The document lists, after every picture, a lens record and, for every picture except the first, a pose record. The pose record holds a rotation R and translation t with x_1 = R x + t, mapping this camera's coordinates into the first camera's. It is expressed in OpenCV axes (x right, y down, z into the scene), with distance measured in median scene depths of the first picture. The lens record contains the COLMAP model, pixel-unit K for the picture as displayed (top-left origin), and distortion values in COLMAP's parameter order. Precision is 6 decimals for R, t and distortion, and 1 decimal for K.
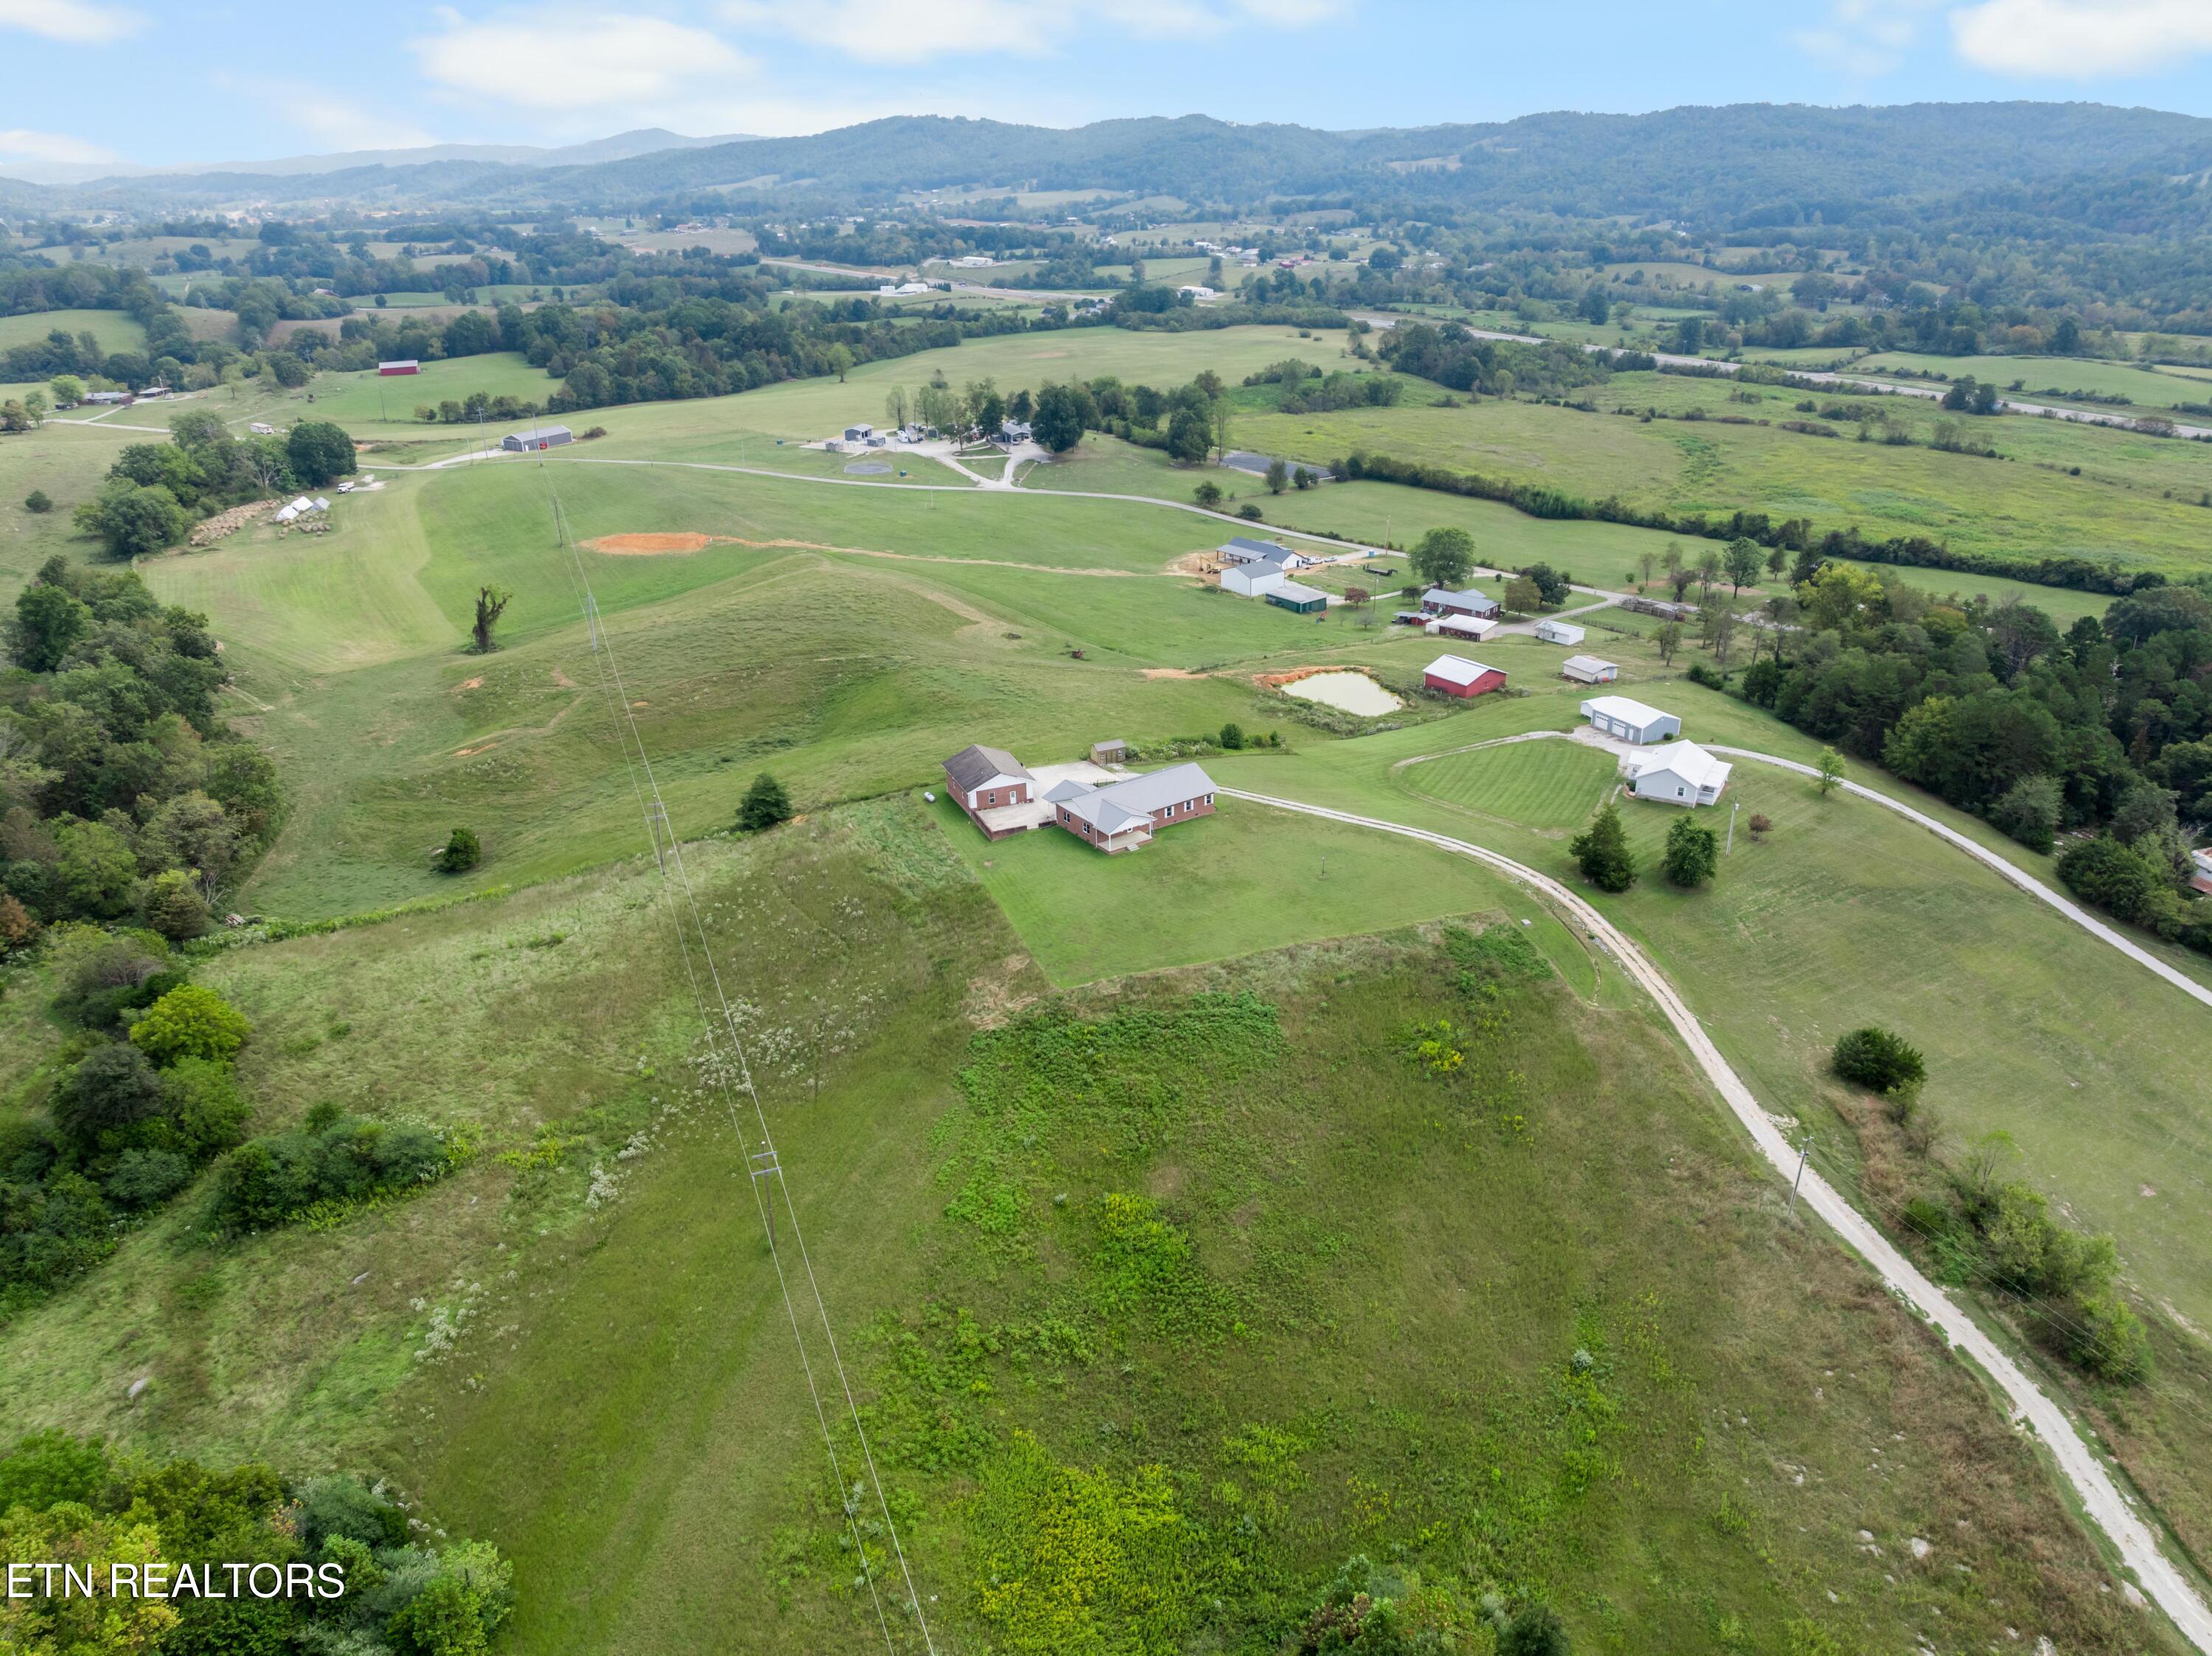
lens RADIAL K [[1556.9, 0, 1106.0], [0, 1556.9, 828.0], [0, 0, 1]] dist [-0.036589, -0.005229]
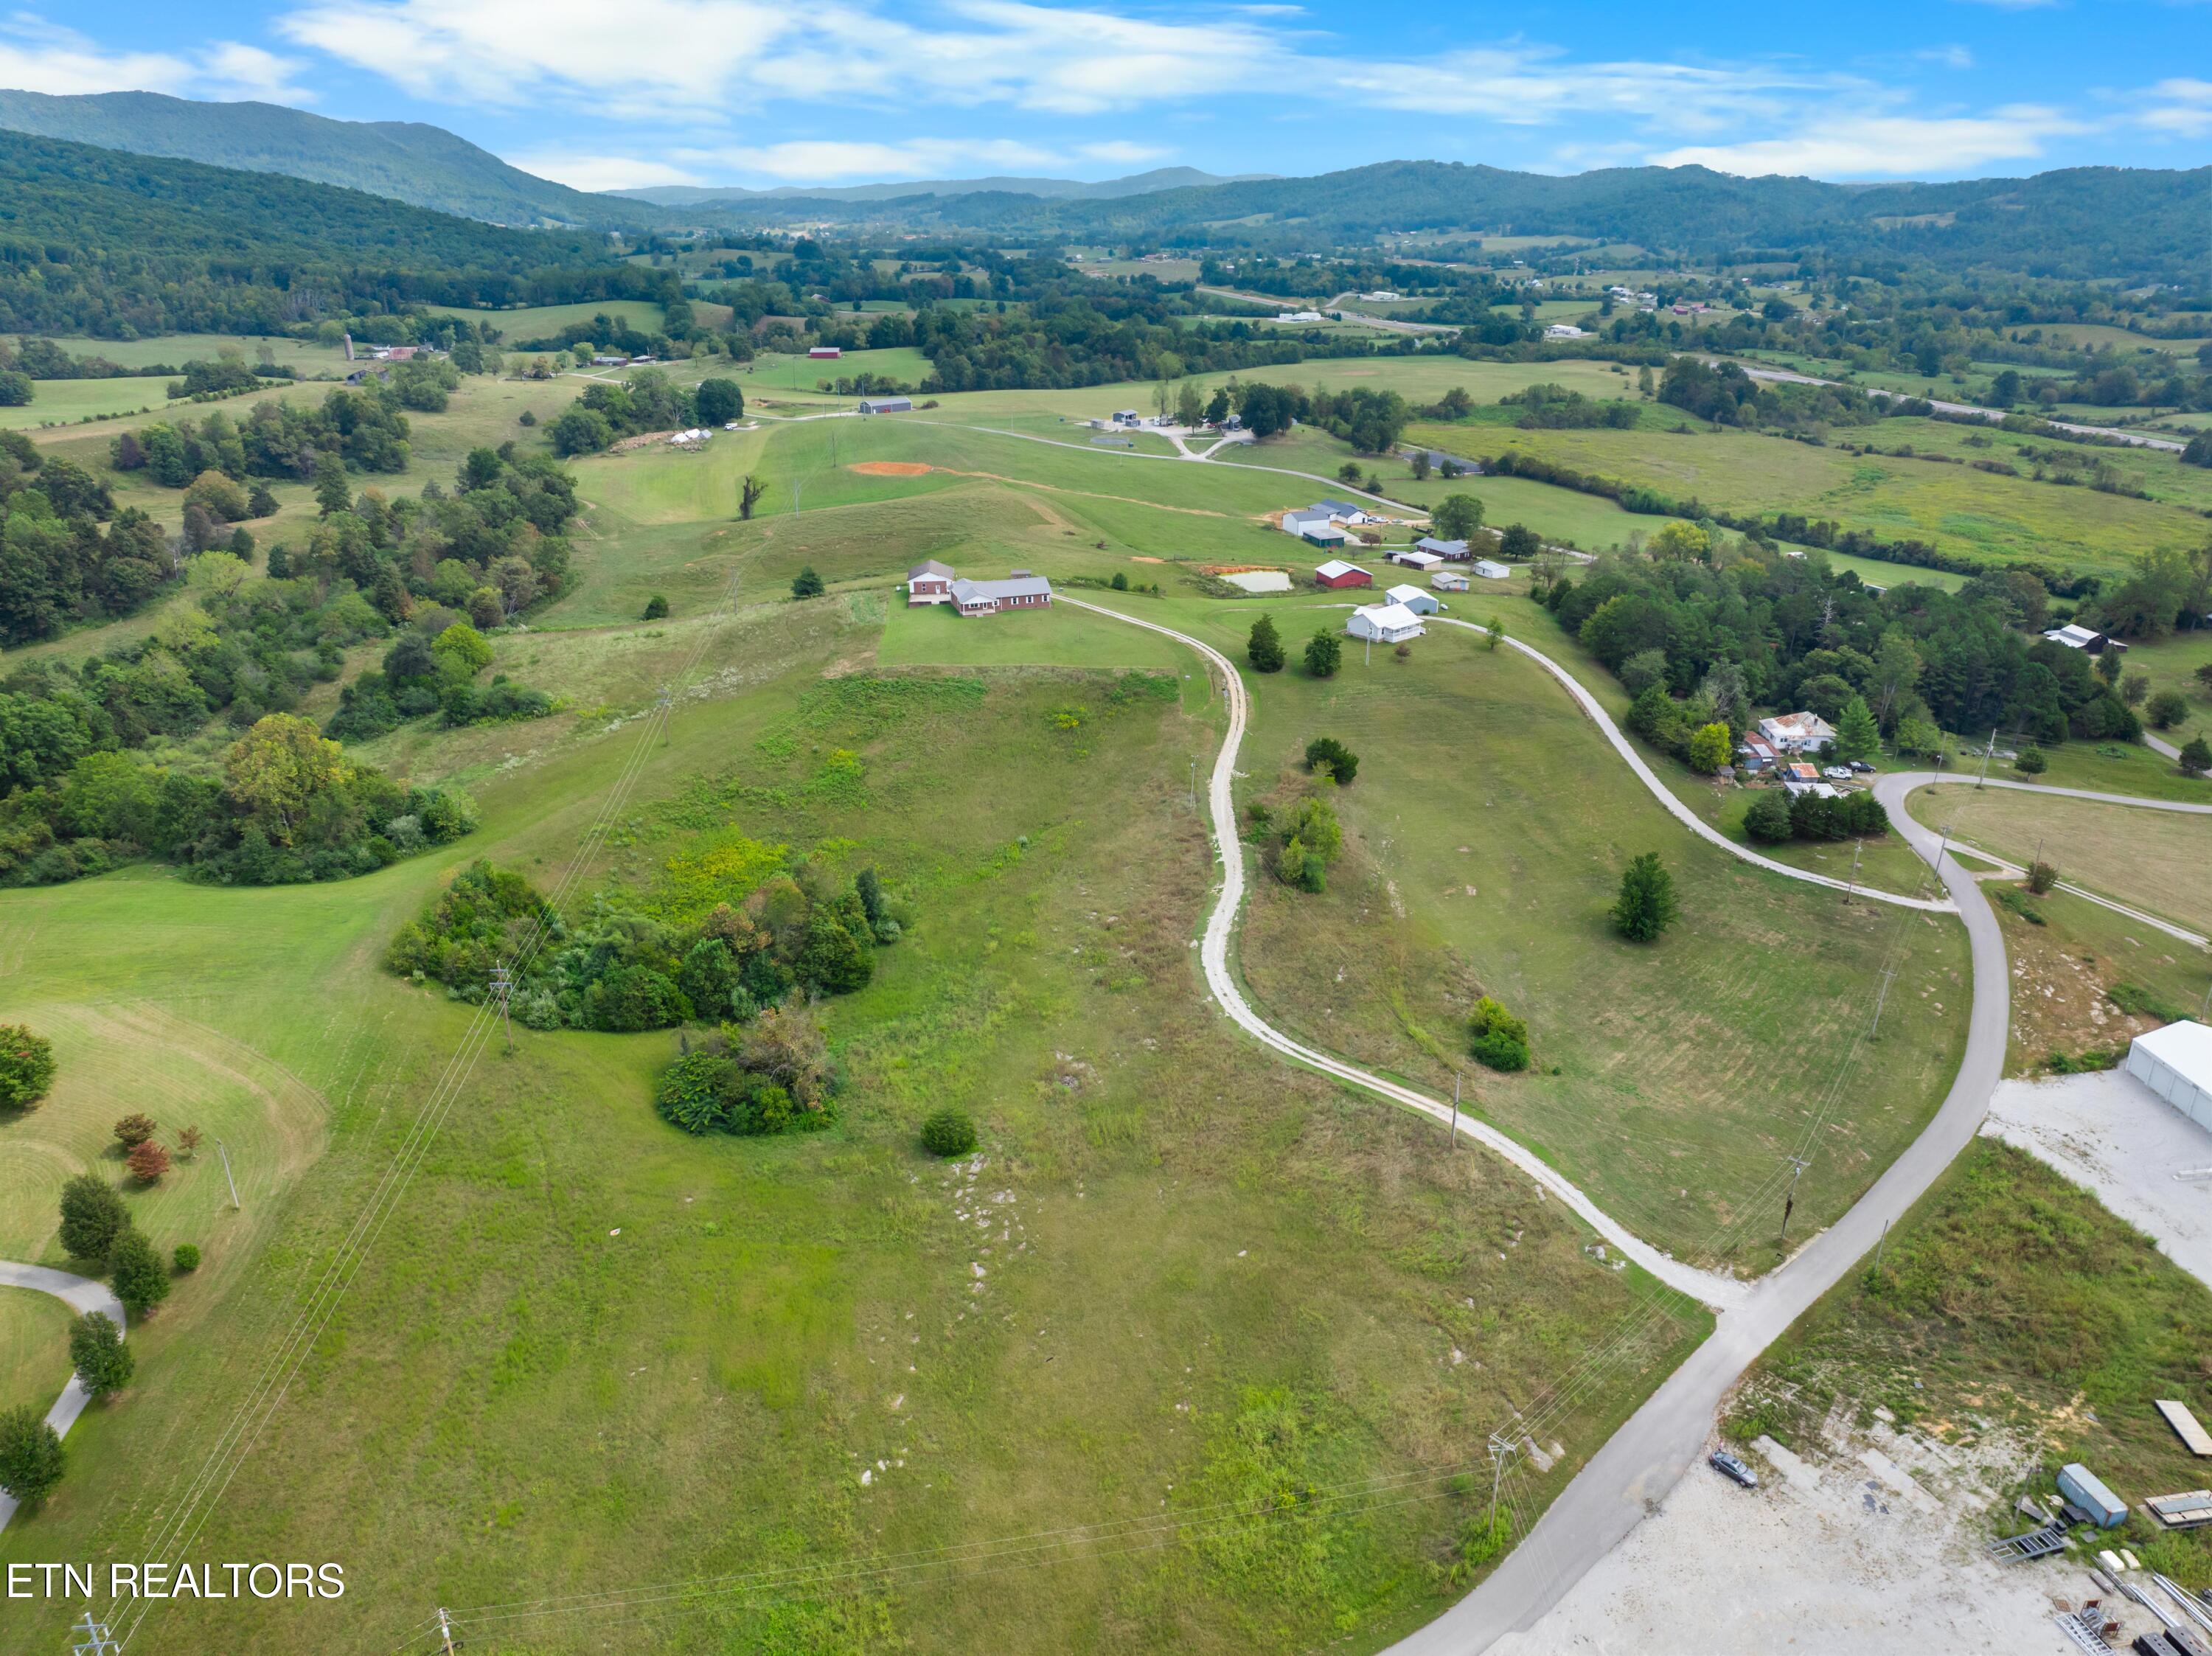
lens RADIAL K [[1556.9, 0, 1106.0], [0, 1556.9, 828.0], [0, 0, 1]] dist [-0.036589, -0.005229]
pose [[0.949626, 0.130394, -0.284971, 0.193582], [-0.137006, 0.990565, -0.003303, 0.067125], [0.281851, 0.042179, 0.958531, -0.155426]]
